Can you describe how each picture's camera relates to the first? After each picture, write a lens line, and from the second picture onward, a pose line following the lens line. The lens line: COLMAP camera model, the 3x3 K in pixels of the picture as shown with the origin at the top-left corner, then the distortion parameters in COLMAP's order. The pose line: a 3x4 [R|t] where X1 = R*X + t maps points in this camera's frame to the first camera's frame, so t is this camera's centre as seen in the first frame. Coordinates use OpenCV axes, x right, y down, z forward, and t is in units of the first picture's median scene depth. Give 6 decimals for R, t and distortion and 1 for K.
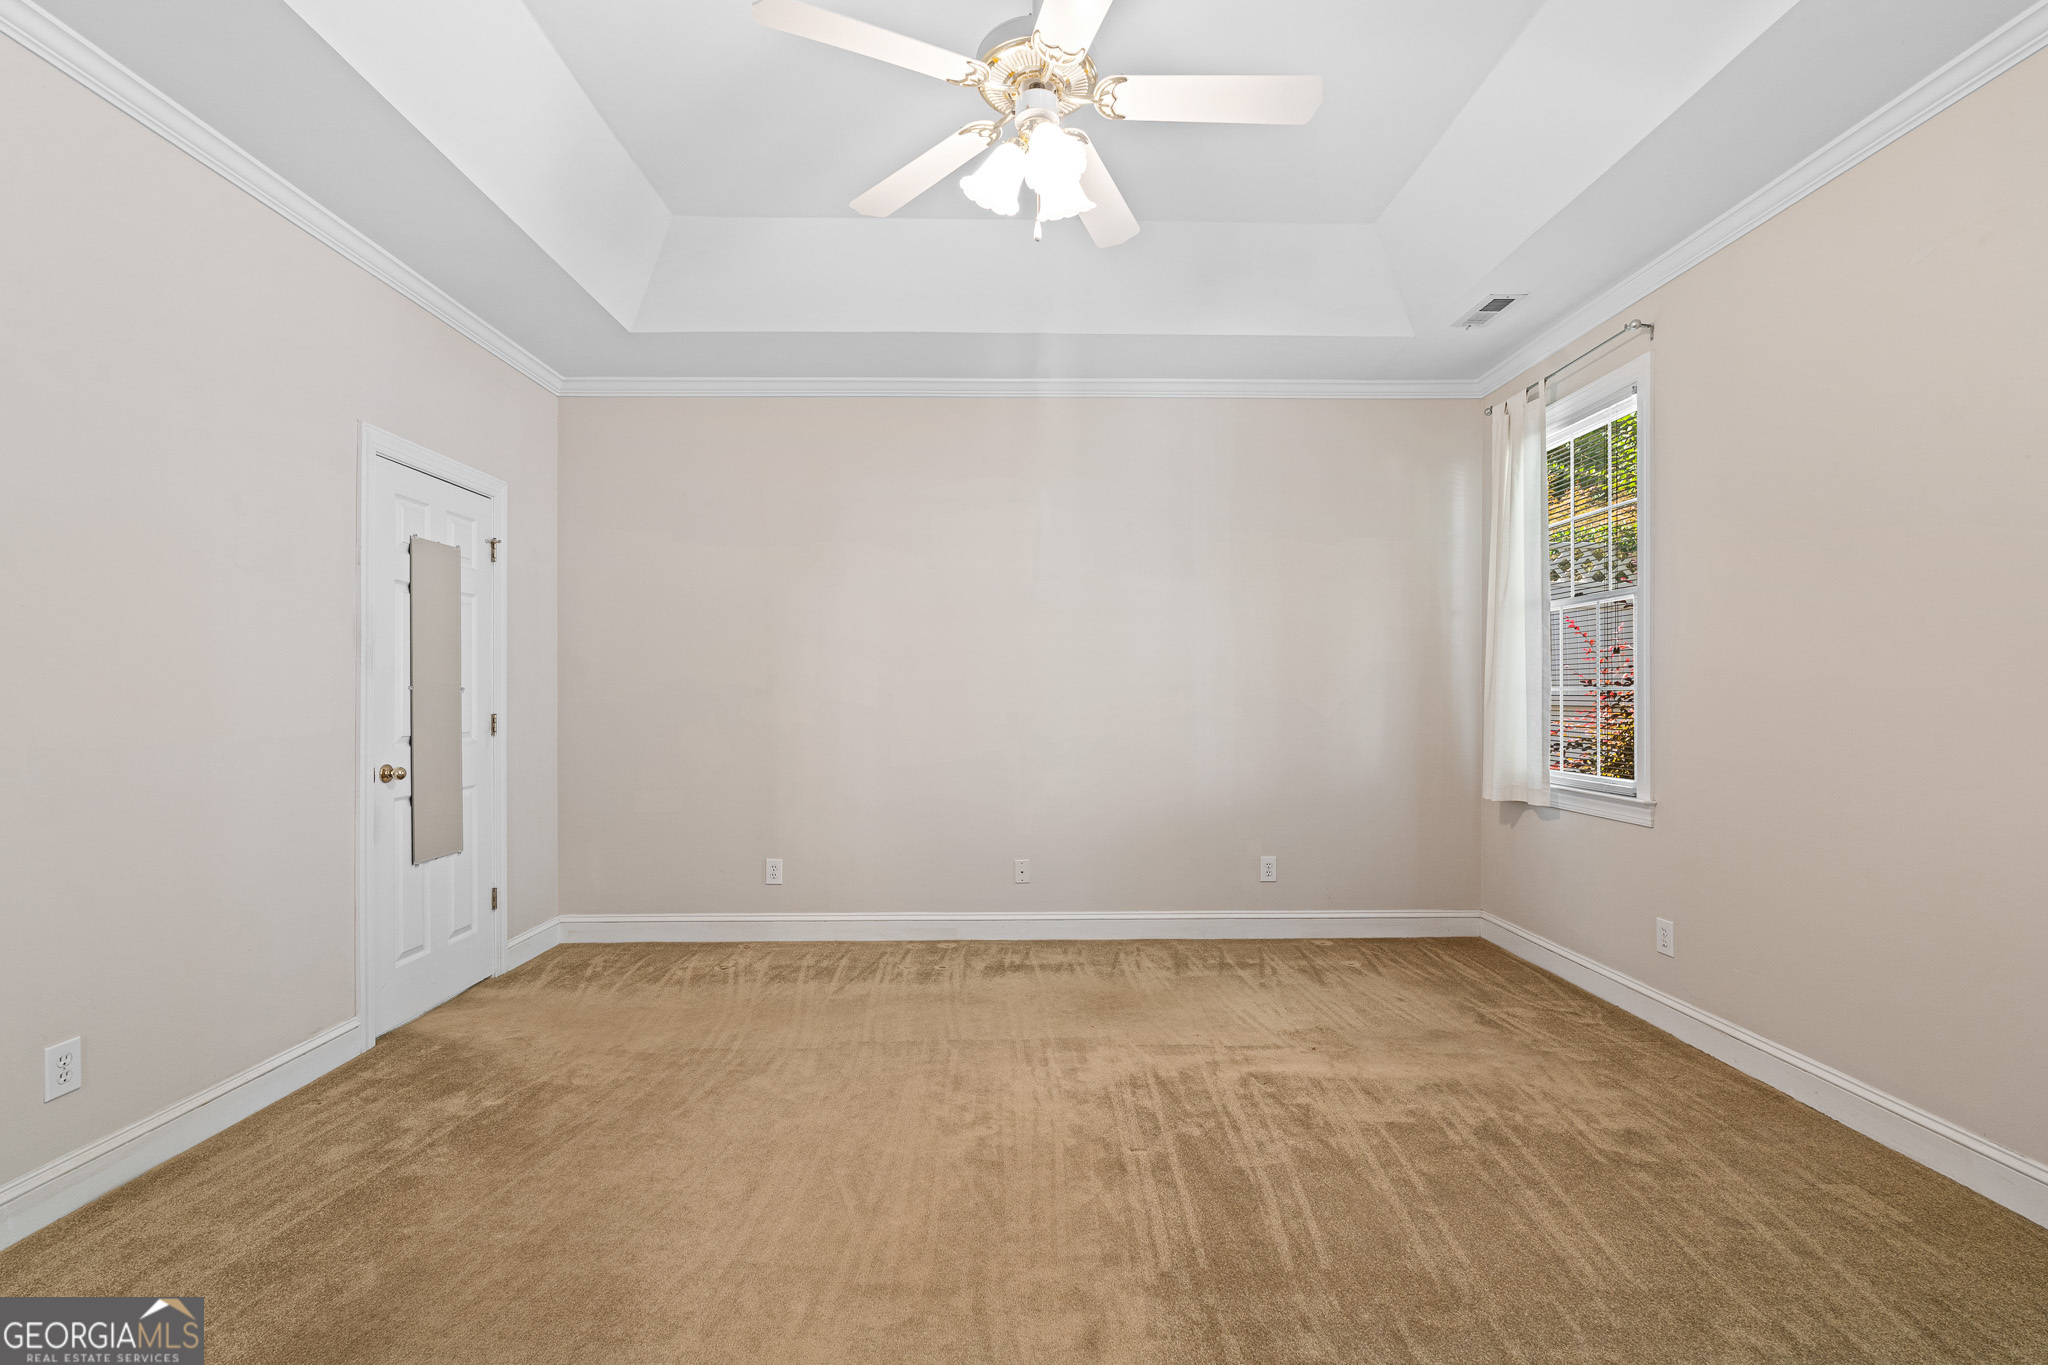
lens RADIAL K [[896.5, 0, 1028.9], [0, 896.5, 691.9], [0, 0, 1]] dist [-0.004917, -0.000425]
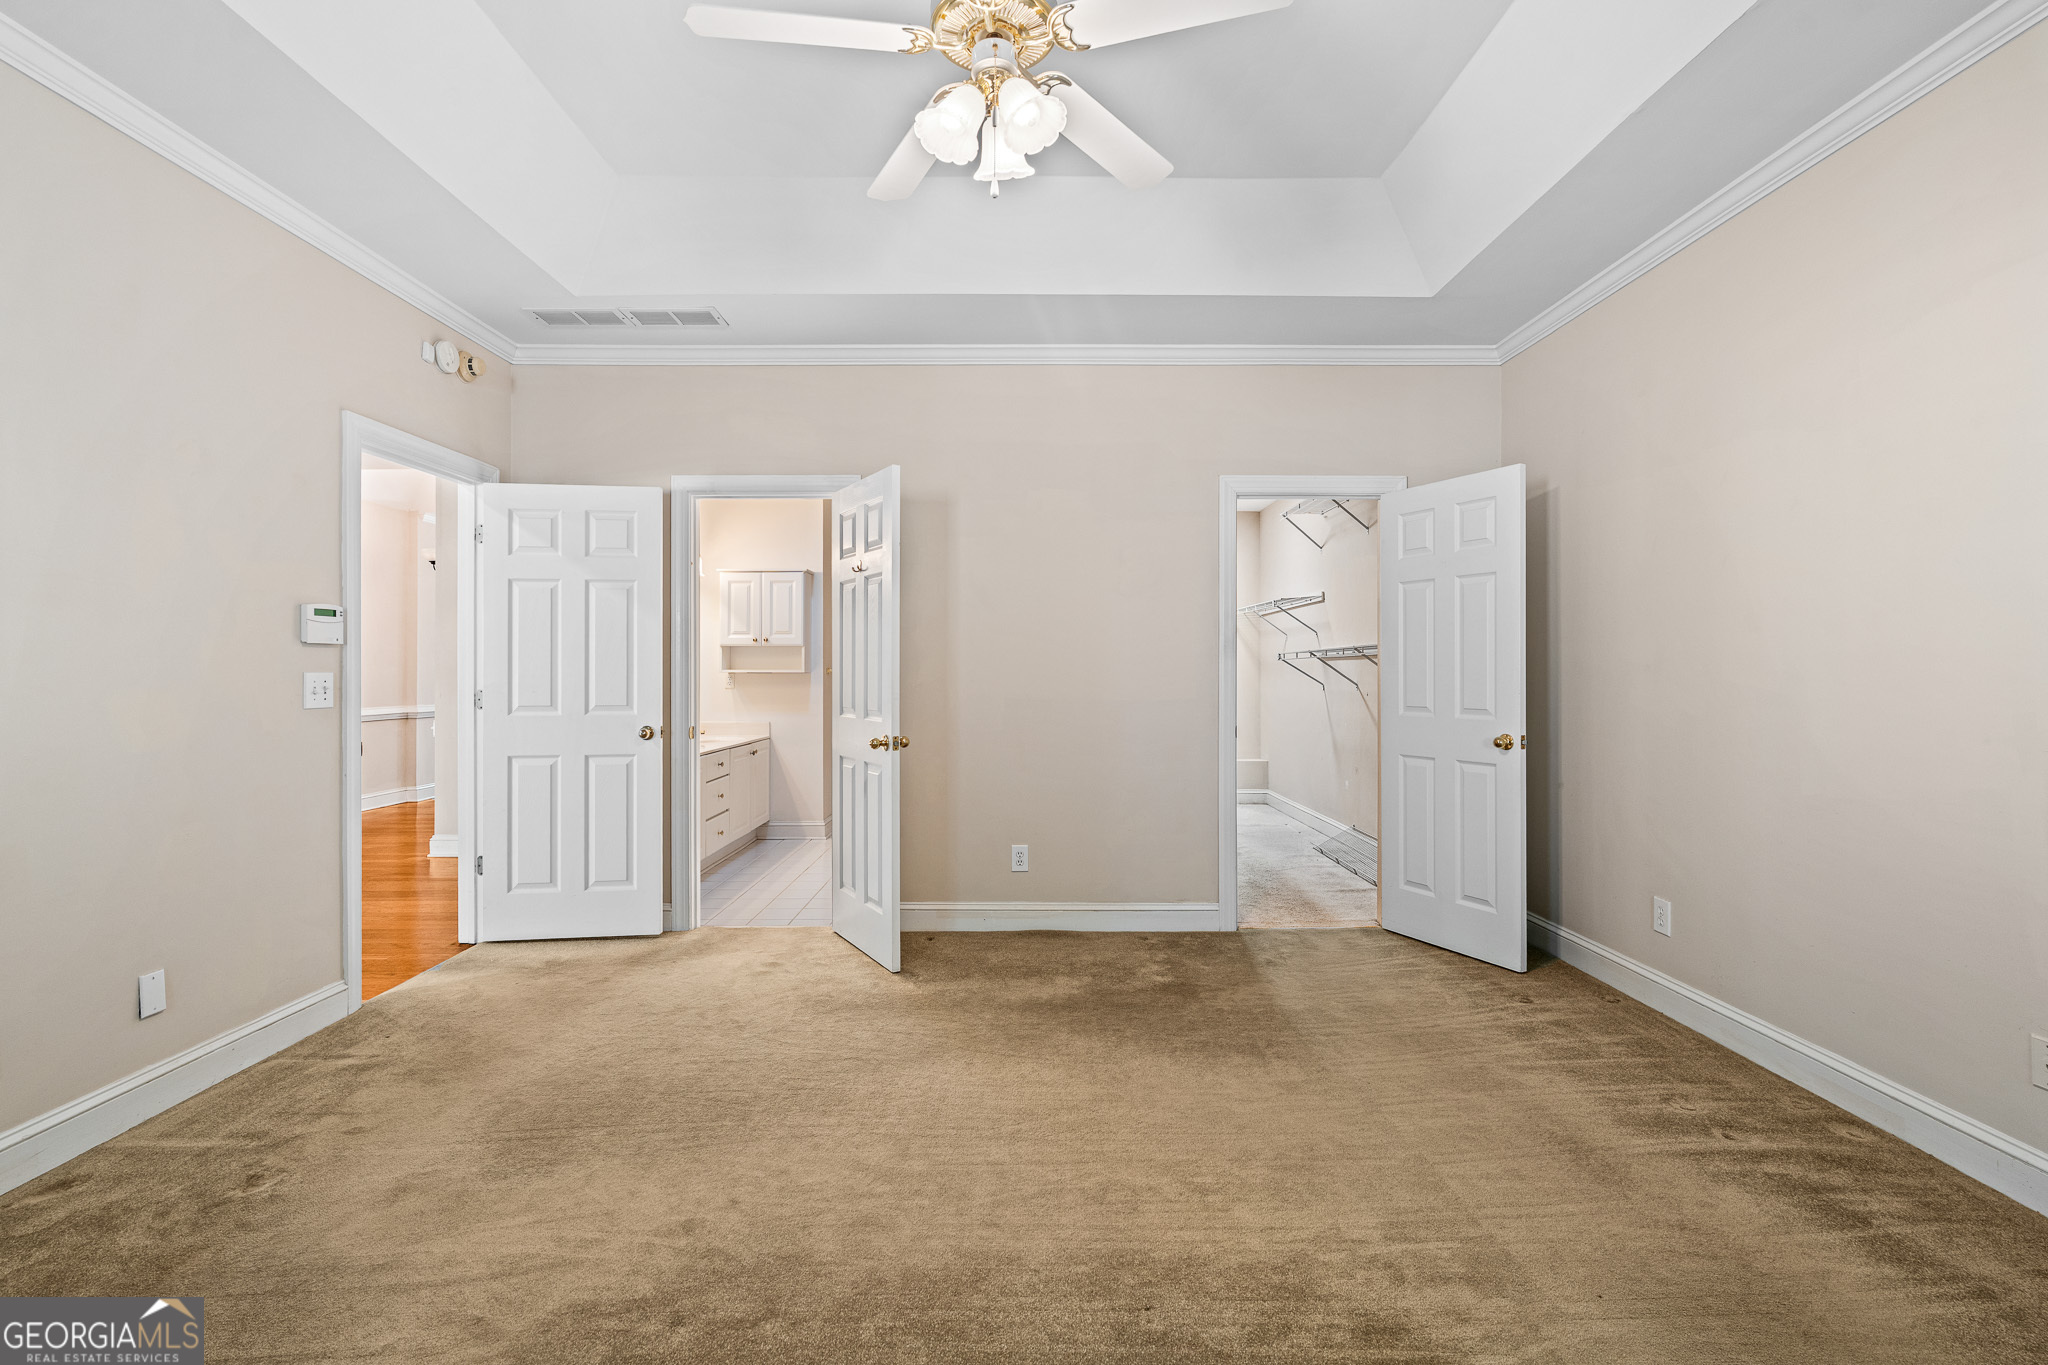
lens RADIAL K [[896.5, 0, 1028.2], [0, 896.5, 672.0], [0, 0, 1]] dist [-0.004917, -0.000425]
pose [[-0.013336, -0.003622, -0.999905, 0.512713], [0.001672, 0.999992, -0.003645, 0.005271], [0.999910, -0.001721, -0.013329, 0.570473]]
